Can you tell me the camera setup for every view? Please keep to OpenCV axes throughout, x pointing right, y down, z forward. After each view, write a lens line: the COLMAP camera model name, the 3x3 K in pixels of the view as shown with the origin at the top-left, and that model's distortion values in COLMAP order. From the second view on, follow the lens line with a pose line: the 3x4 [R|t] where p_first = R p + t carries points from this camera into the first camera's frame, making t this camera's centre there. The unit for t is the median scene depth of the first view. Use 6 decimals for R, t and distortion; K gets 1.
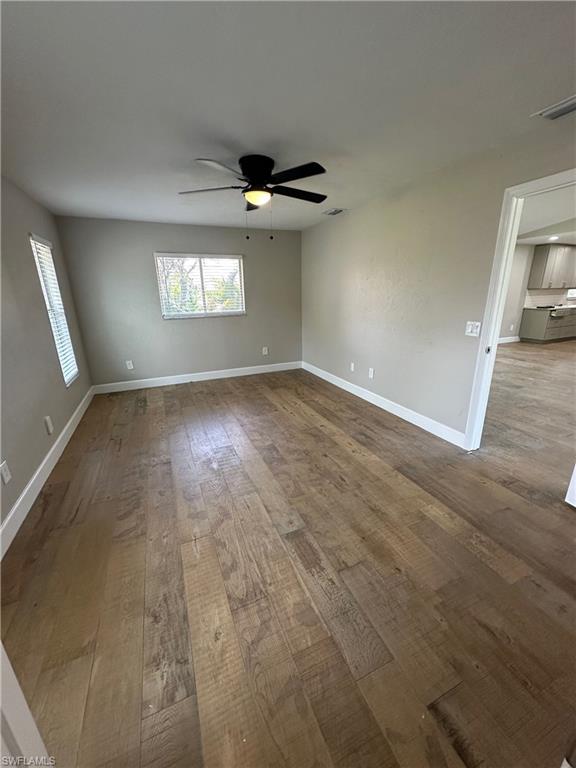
lens RADIAL K [[306.1, 0, 292.7], [0, 306.1, 381.8], [0, 0, 1]] dist [0.000950, -0.000041]
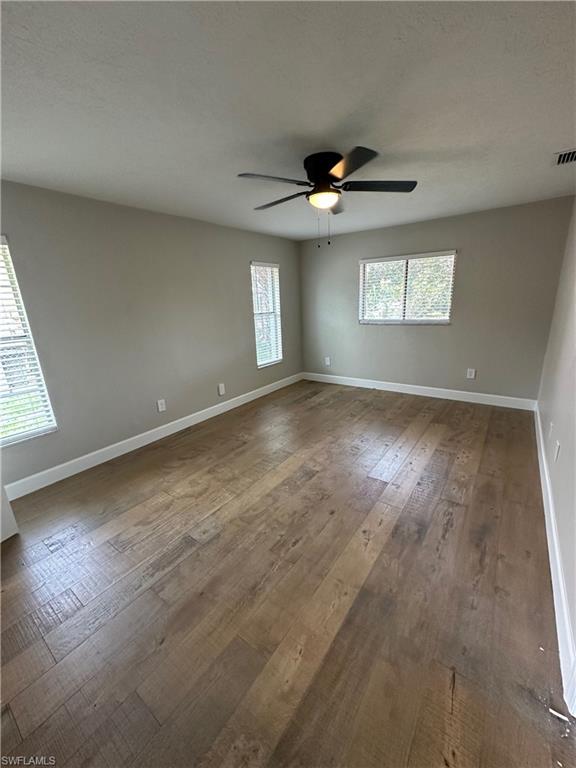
lens RADIAL K [[306.1, 0, 291.9], [0, 306.1, 388.1], [0, 0, 1]] dist [0.000950, -0.000041]
pose [[0.505292, 0.239683, -0.828994, 0.612756], [-0.214430, 0.965397, 0.148420, -0.159490], [0.835882, 0.102766, 0.539203, 0.438714]]
